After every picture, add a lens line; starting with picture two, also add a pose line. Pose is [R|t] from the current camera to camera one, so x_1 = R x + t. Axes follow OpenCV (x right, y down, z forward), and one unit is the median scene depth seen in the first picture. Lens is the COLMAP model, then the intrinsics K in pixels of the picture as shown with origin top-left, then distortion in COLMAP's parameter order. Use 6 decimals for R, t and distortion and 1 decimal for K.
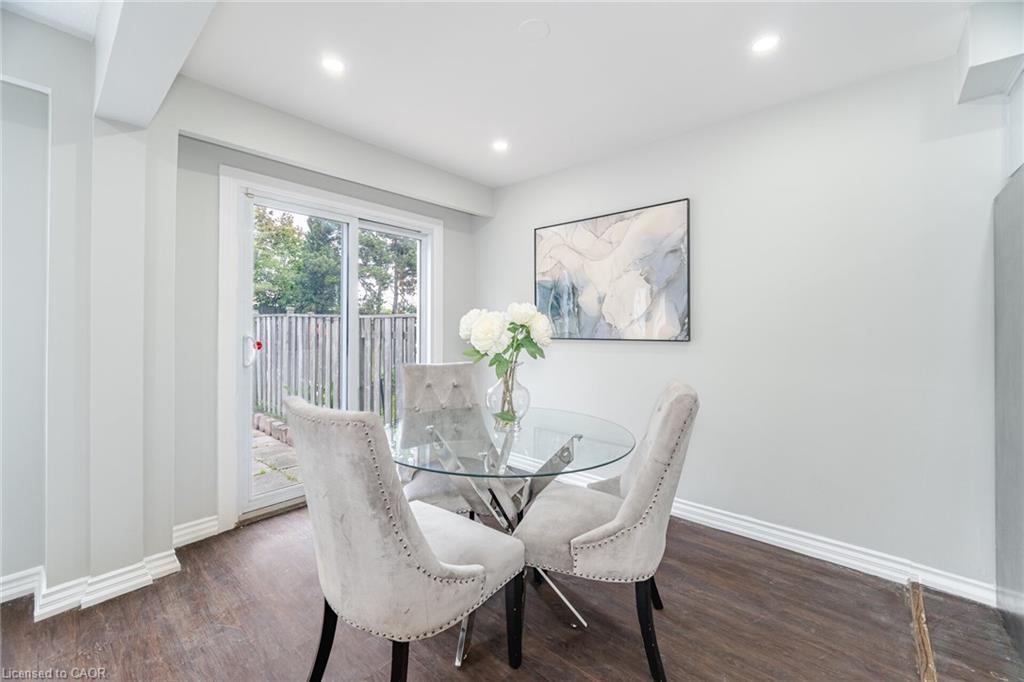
lens RADIAL K [[416.0, 0, 515.9], [0, 416.0, 329.0], [0, 0, 1]] dist [-0.002905, -0.000104]
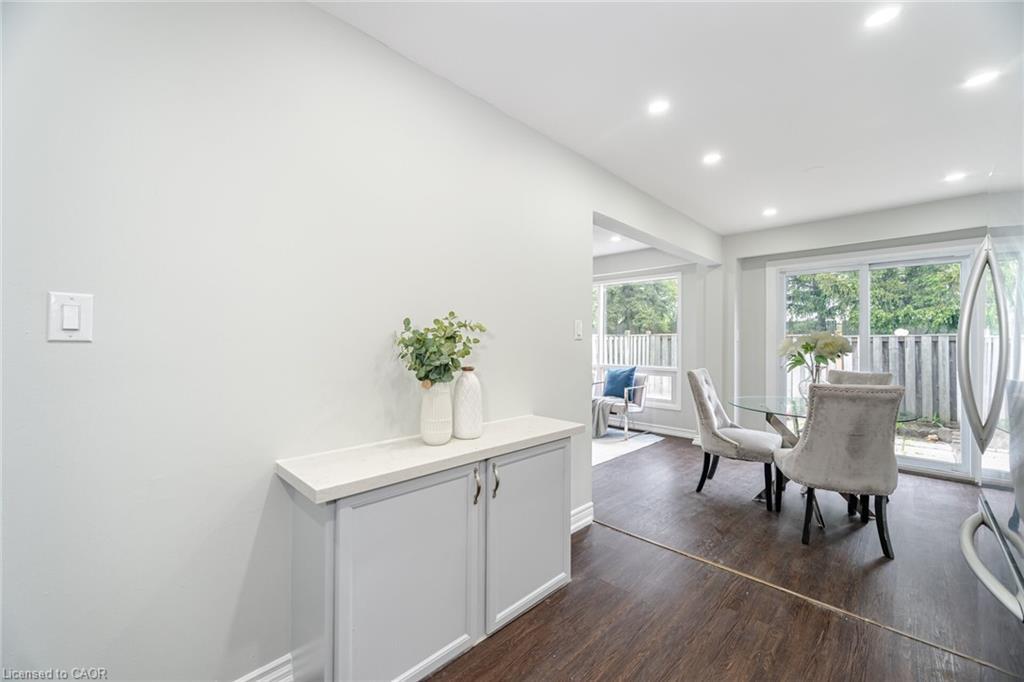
lens RADIAL K [[402.0, 0, 514.0], [0, 402.0, 337.7], [0, 0, 1]] dist [-0.007340, 0.000142]
pose [[-0.067906, -0.011574, -0.997625, 1.028673], [-0.012814, 0.999860, -0.010727, -0.001936], [0.997609, 0.012055, -0.068045, -0.044989]]
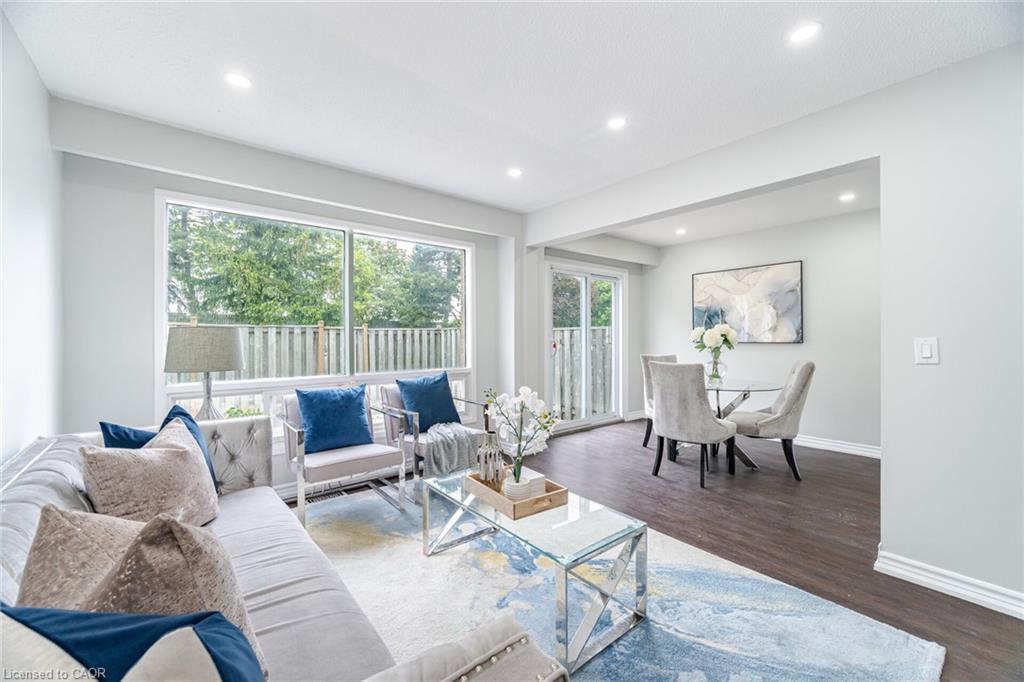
lens RADIAL K [[416.0, 0, 504.5], [0, 416.0, 337.8], [0, 0, 1]] dist [-0.002905, -0.000104]
pose [[0.984271, -0.003174, -0.176638, -0.458918], [0.002895, 0.999994, -0.001838, 0.007269], [0.176643, 0.001298, 0.984274, -0.848562]]
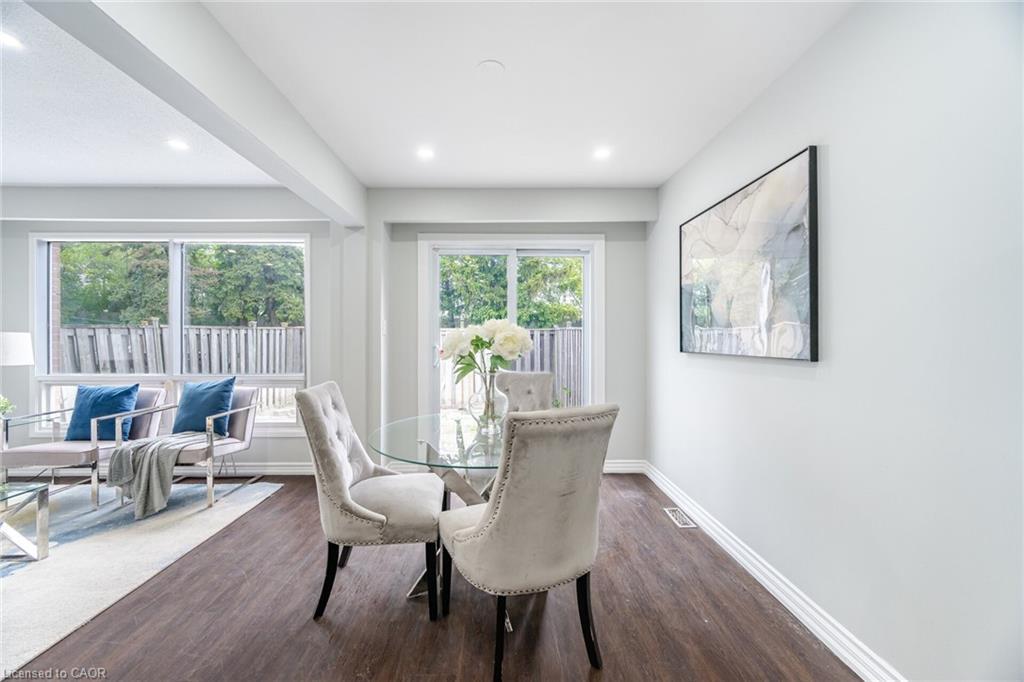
lens RADIAL K [[416.0, 0, 507.0], [0, 416.0, 339.9], [0, 0, 1]] dist [-0.002905, -0.000104]
pose [[0.659118, 0.003952, -0.752029, 0.549589], [-0.002477, 0.999992, 0.003084, -0.005951], [0.752035, -0.000170, 0.659123, 0.187693]]
